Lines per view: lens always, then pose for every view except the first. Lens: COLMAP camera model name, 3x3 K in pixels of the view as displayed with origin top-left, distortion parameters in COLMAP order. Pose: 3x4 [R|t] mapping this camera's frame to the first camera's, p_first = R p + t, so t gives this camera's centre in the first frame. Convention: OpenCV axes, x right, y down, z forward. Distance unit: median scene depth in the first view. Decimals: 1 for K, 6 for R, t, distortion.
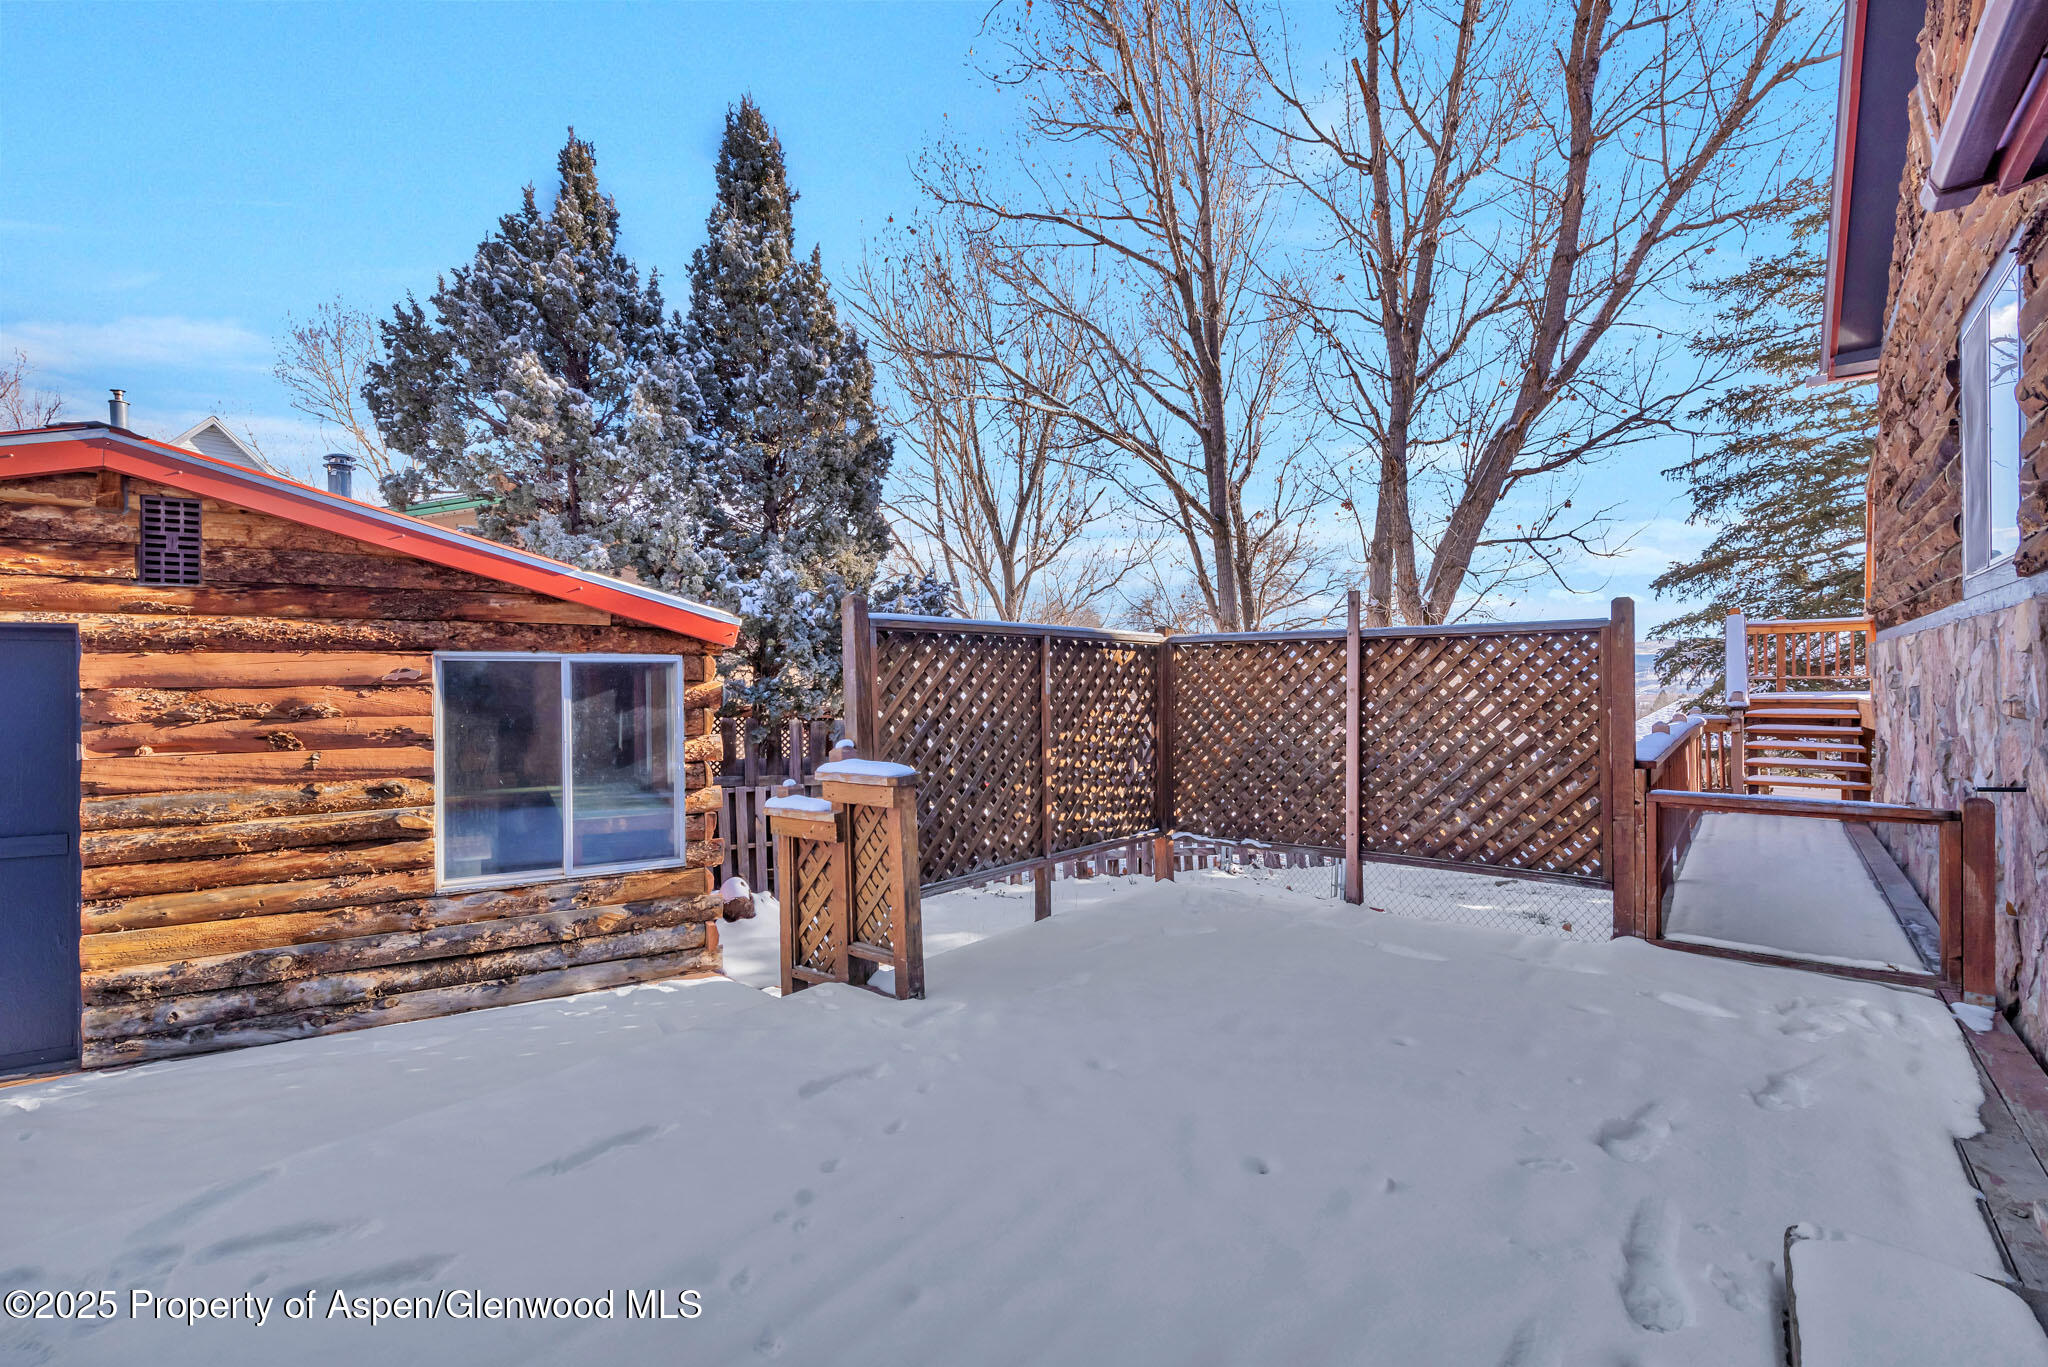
lens RADIAL K [[899.1, 0, 1021.0], [0, 899.1, 680.5], [0, 0, 1]] dist [0.001909, 0.000863]
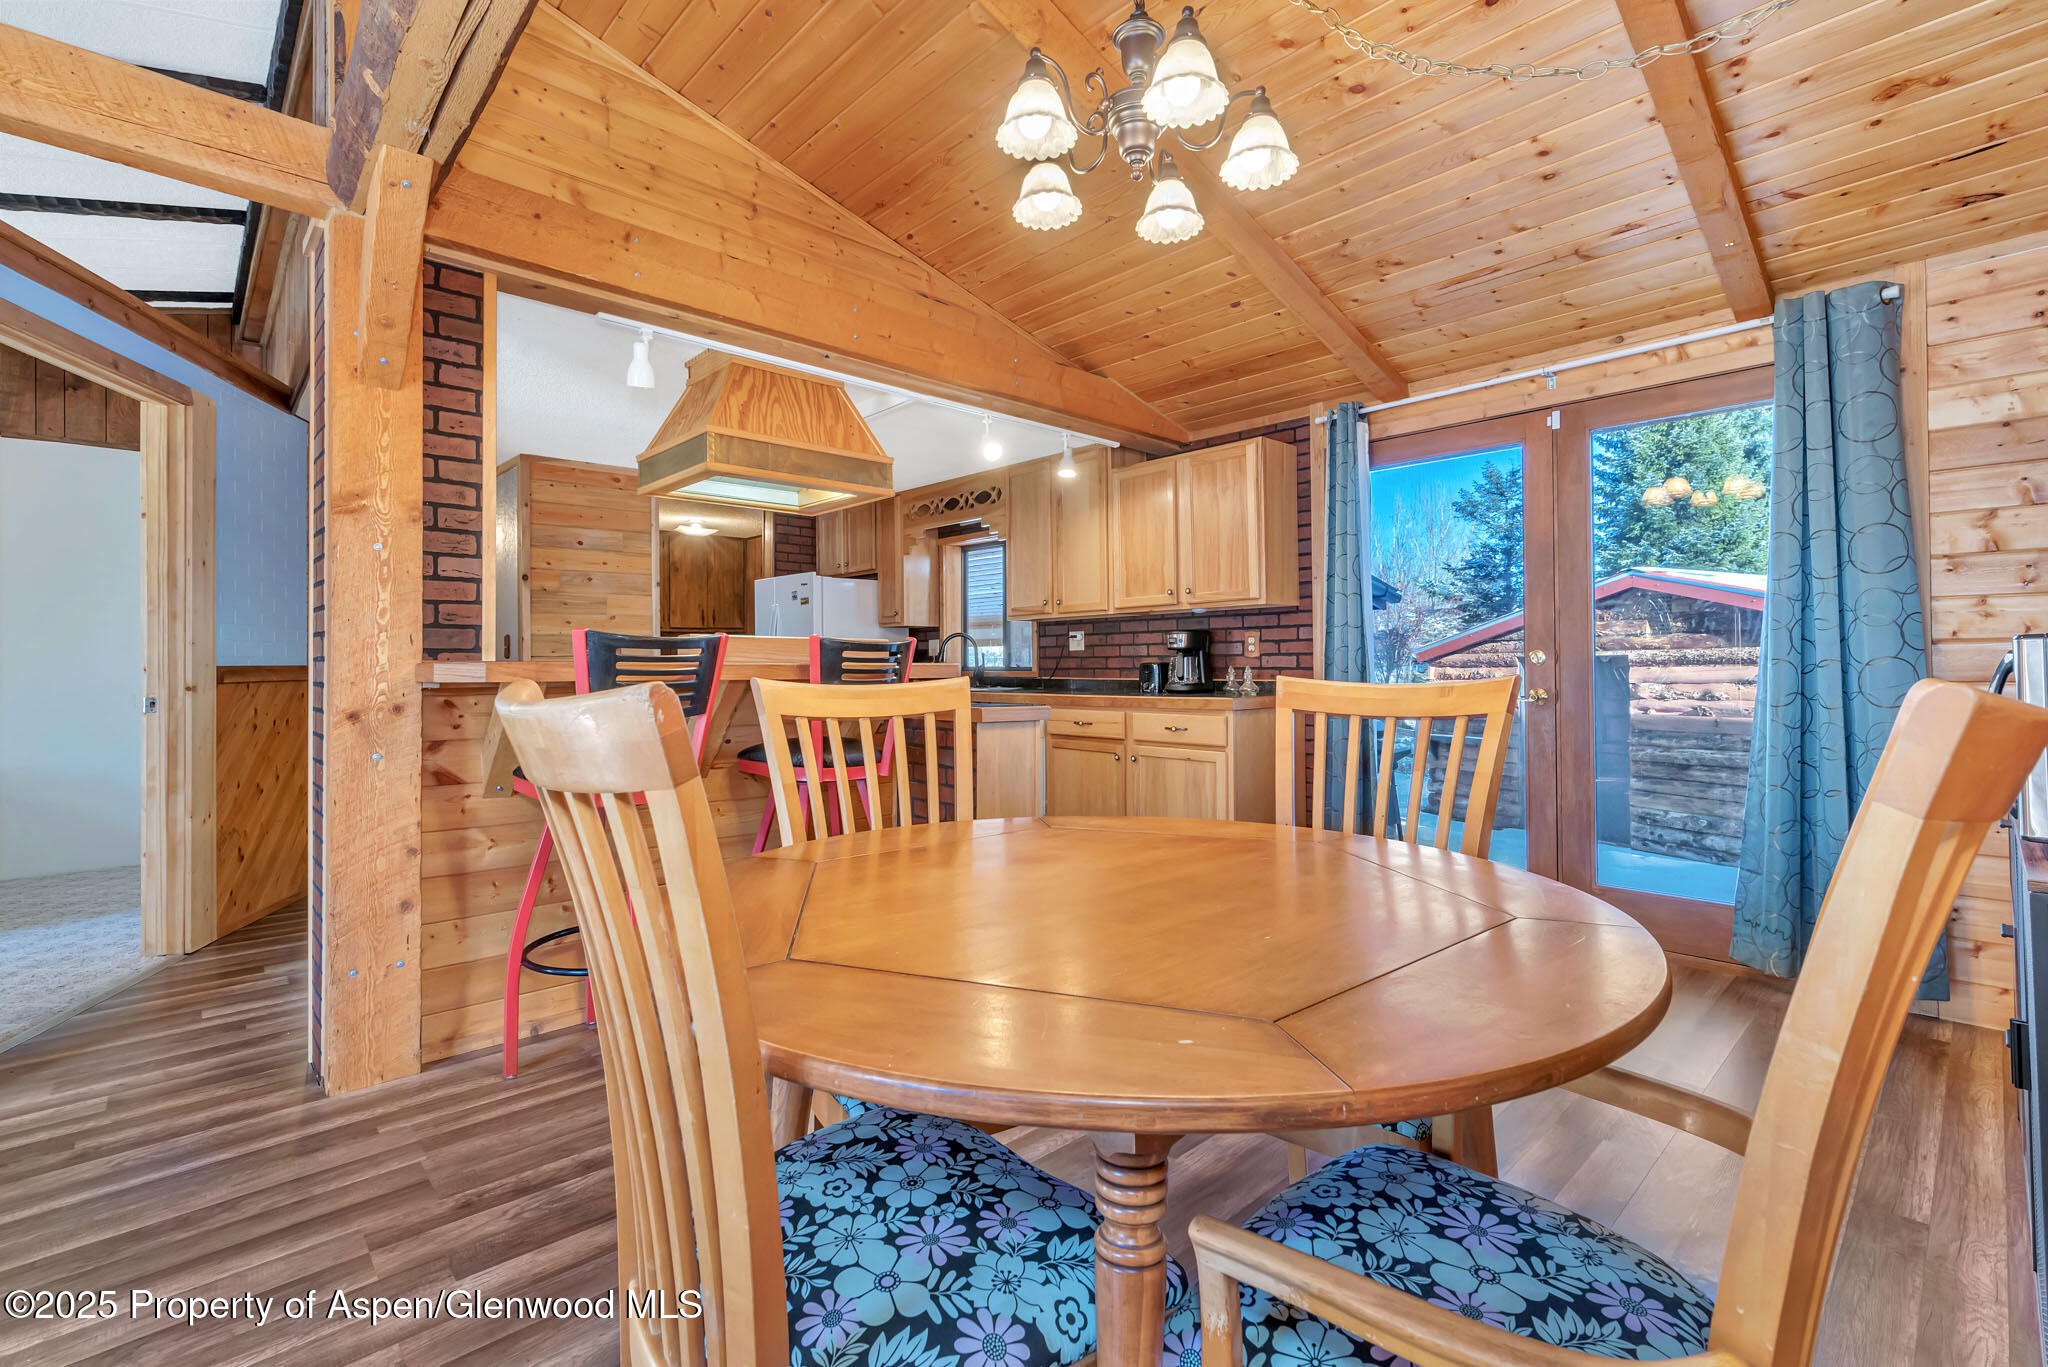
lens RADIAL K [[899.1, 0, 1026.8], [0, 899.1, 658.5], [0, 0, 1]] dist [0.001909, 0.000863]
pose [[-0.129913, -0.012114, -0.991451, 1.314852], [0.002603, 0.999918, -0.012558, -0.026265], [0.991522, -0.004212, -0.129871, -0.208800]]
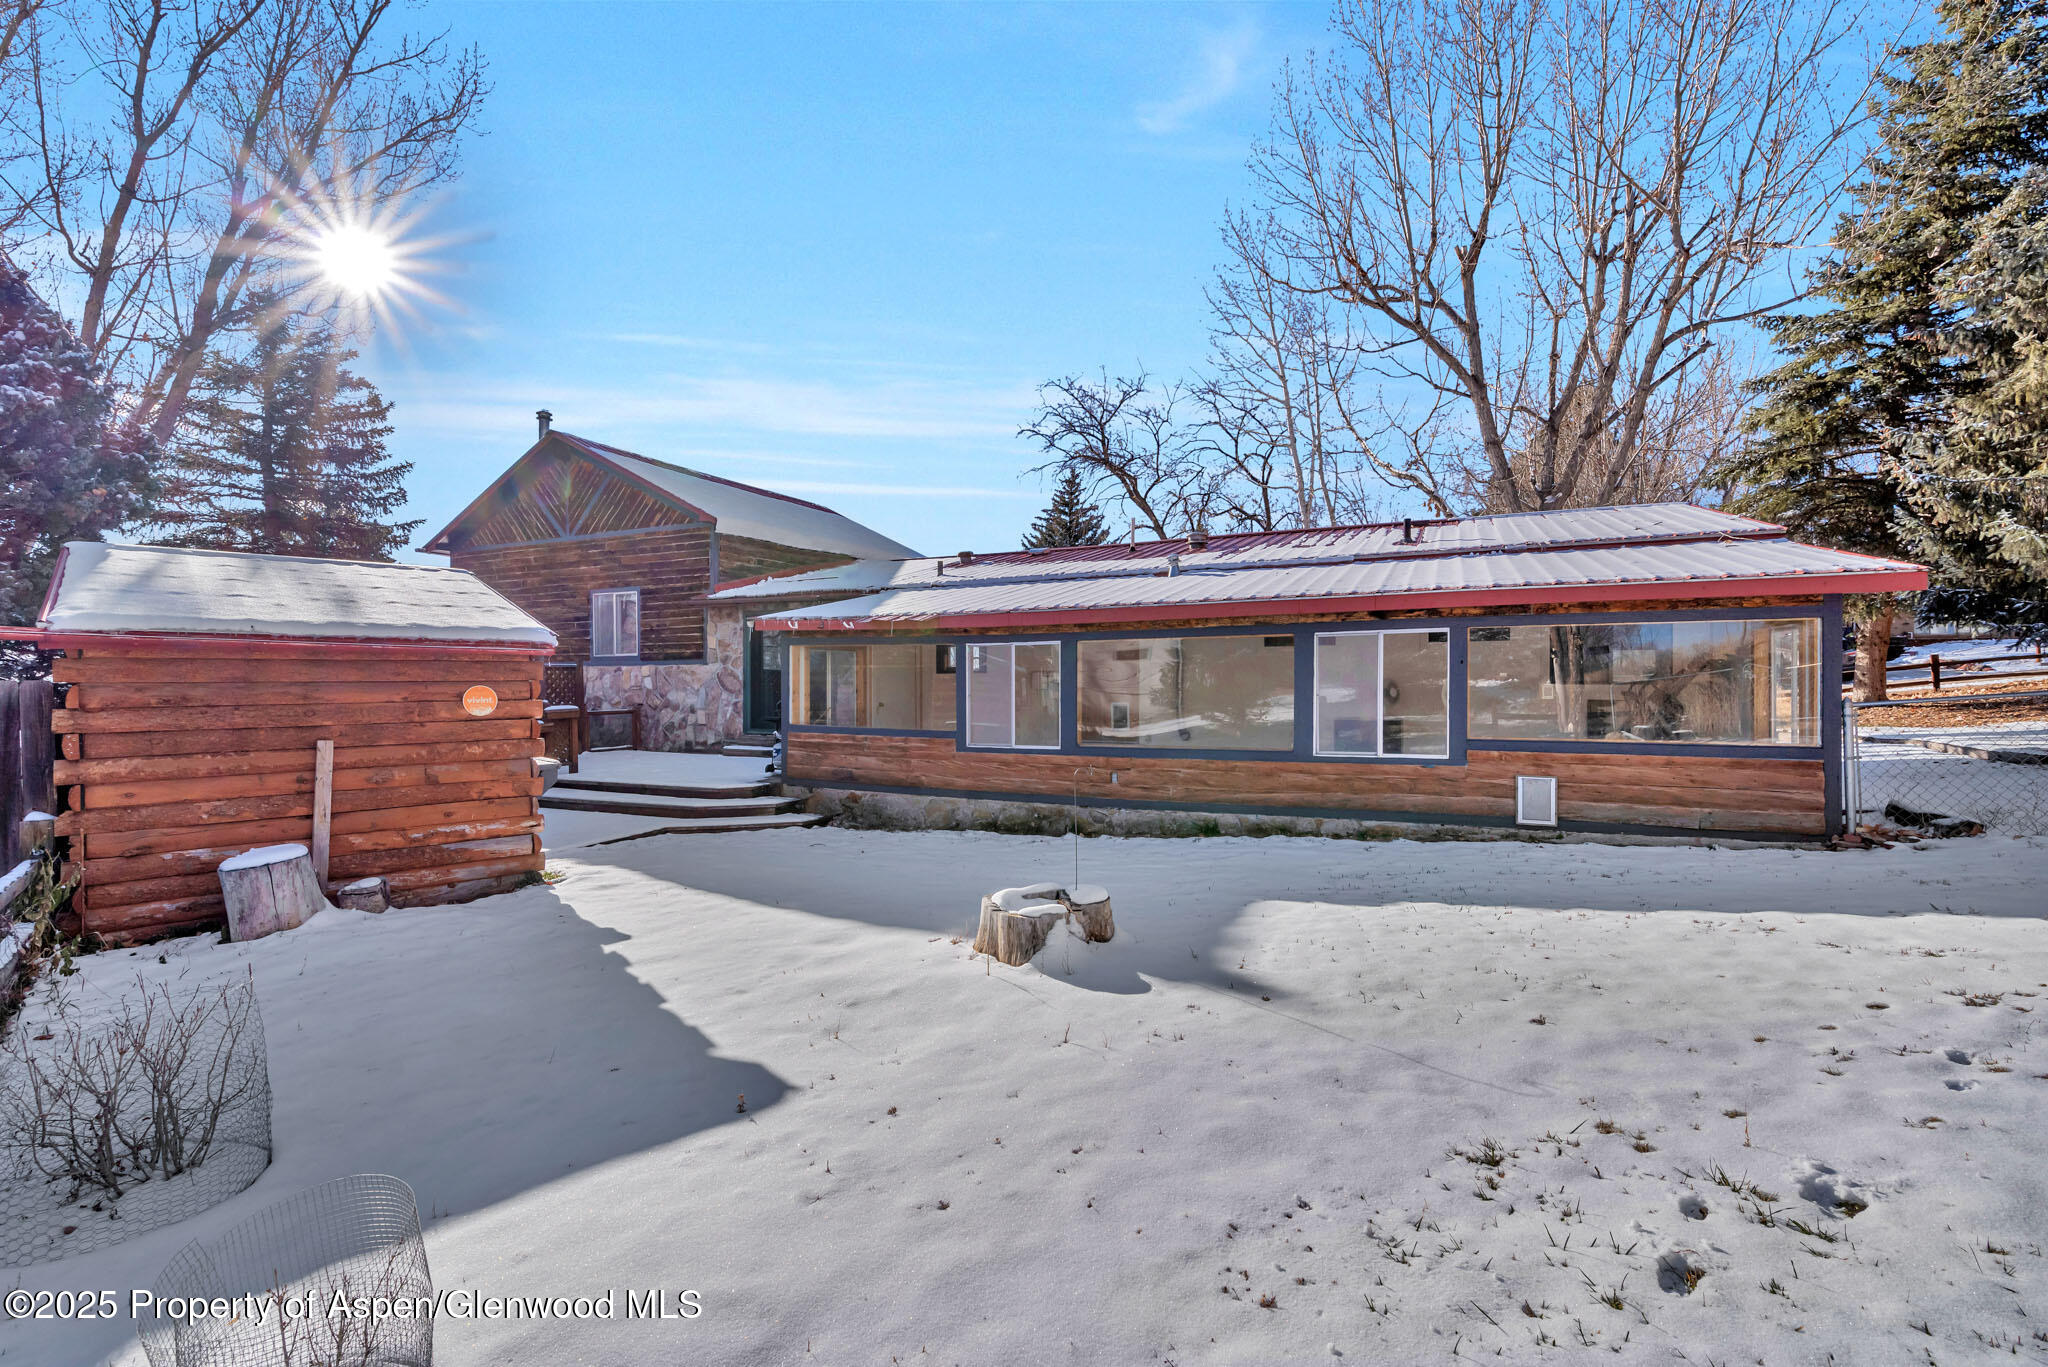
lens RADIAL K [[899.1, 0, 1028.9], [0, 899.1, 682.7], [0, 0, 1]] dist [0.001909, 0.000863]
pose [[-0.239357, 0.001385, 0.970931, -3.329979], [0.005633, 0.999984, -0.000038, 0.014731], [-0.970915, 0.005460, -0.239361, 0.120723]]
